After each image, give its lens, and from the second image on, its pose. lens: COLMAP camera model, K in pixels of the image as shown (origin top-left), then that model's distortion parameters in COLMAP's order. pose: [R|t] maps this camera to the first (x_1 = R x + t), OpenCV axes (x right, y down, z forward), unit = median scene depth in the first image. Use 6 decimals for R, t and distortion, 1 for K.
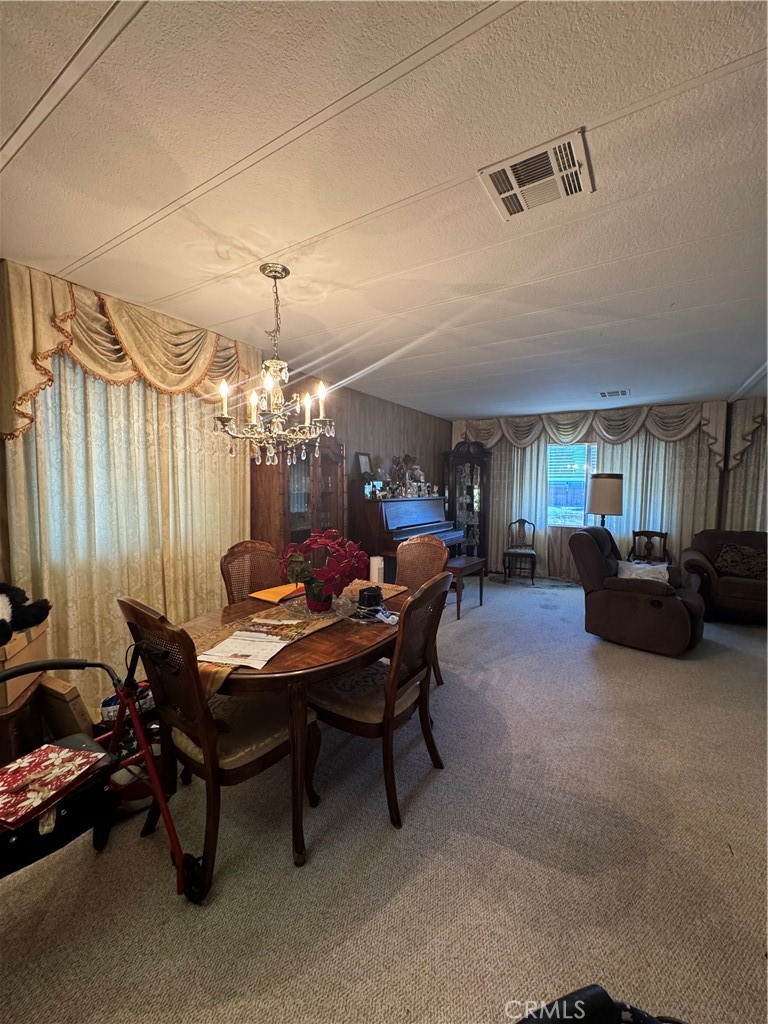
lens RADIAL K [[410.9, 0, 385.1], [0, 410.9, 511.6], [0, 0, 1]] dist [-0.001376, -0.000248]
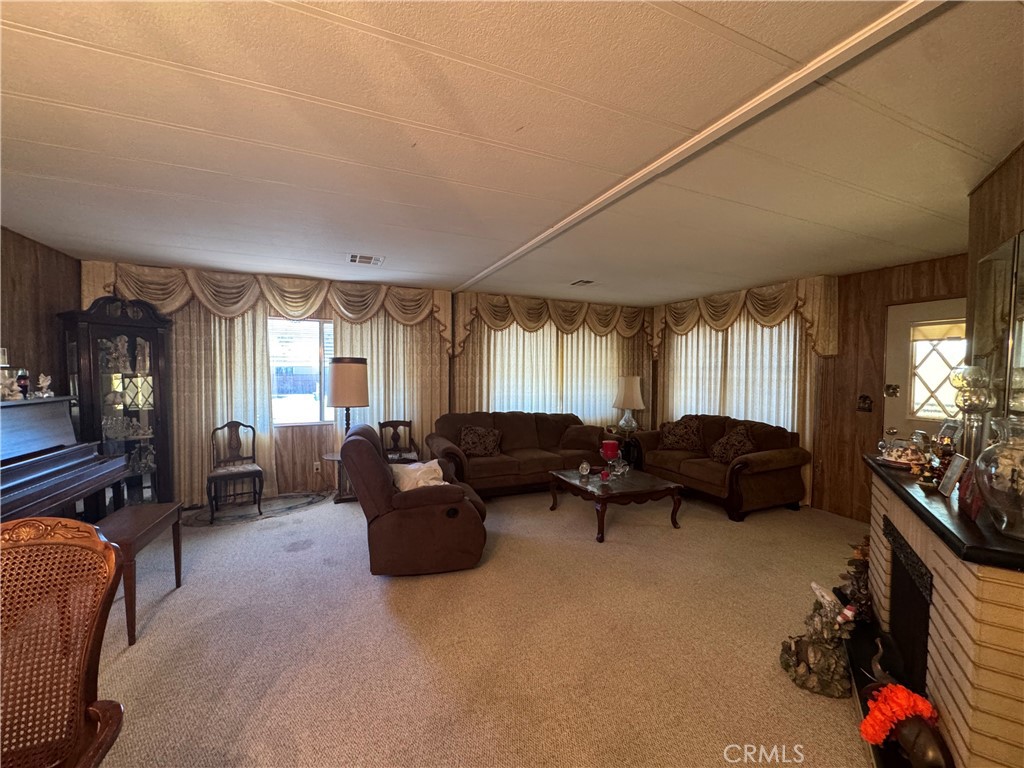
lens RADIAL K [[410.9, 0, 510.2], [0, 410.9, 383.0], [0, 0, 1]] dist [-0.001376, -0.000248]
pose [[0.556381, -0.031600, 0.830326, 0.024887], [0.060224, 0.998182, -0.002366, -0.018807], [-0.828742, 0.051322, 0.557273, 0.261746]]
